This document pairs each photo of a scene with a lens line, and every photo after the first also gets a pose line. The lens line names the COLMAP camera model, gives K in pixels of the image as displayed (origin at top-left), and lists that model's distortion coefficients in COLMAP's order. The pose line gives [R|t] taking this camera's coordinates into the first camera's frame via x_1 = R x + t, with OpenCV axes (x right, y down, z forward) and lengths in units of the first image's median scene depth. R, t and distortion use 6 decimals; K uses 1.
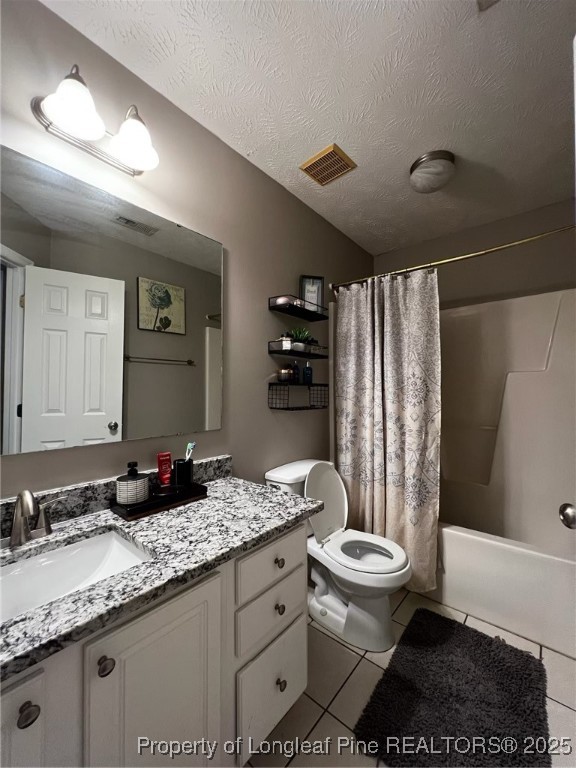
lens RADIAL K [[307.6, 0, 283.5], [0, 307.6, 390.3], [0, 0, 1]] dist [-0.004337, 0.000140]
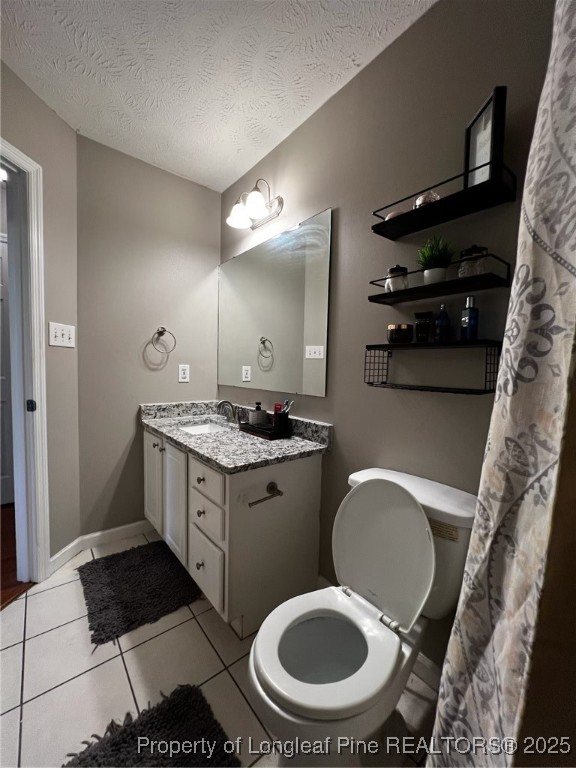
lens RADIAL K [[307.6, 0, 289.6], [0, 307.6, 381.2], [0, 0, 1]] dist [-0.004337, 0.000140]
pose [[-0.172352, 0.044108, -0.984047, 0.985188], [-0.014165, 0.998783, 0.047249, 0.030189], [0.984934, 0.022082, -0.171517, 1.255499]]
